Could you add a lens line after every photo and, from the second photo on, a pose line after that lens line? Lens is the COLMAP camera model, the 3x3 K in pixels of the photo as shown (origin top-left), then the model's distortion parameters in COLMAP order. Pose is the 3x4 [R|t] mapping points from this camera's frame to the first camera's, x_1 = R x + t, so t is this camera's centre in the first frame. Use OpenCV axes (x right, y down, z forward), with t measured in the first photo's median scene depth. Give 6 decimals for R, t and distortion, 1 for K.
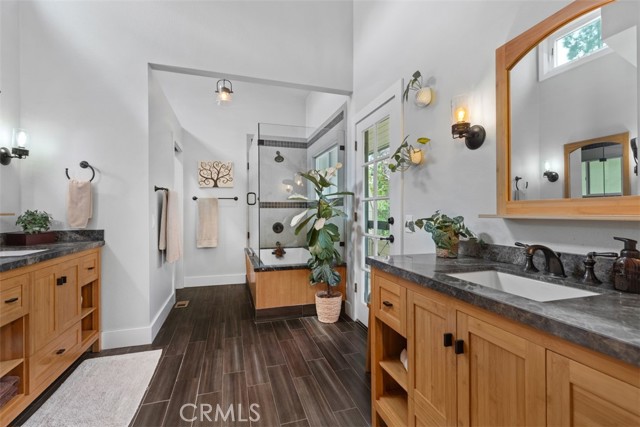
lens RADIAL K [[292.3, 0, 320.7], [0, 292.3, 219.1], [0, 0, 1]] dist [0.001875, 0.000246]
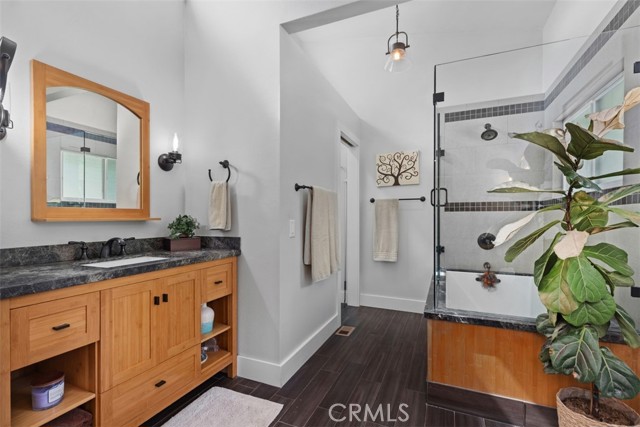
lens RADIAL K [[292.3, 0, 320.7], [0, 292.3, 219.1], [0, 0, 1]] dist [0.001875, 0.000246]
pose [[0.756025, 0.006282, -0.654513, 0.001512], [-0.017375, 0.999794, -0.010474, -0.010461], [0.654313, 0.019290, 0.755978, 0.417498]]
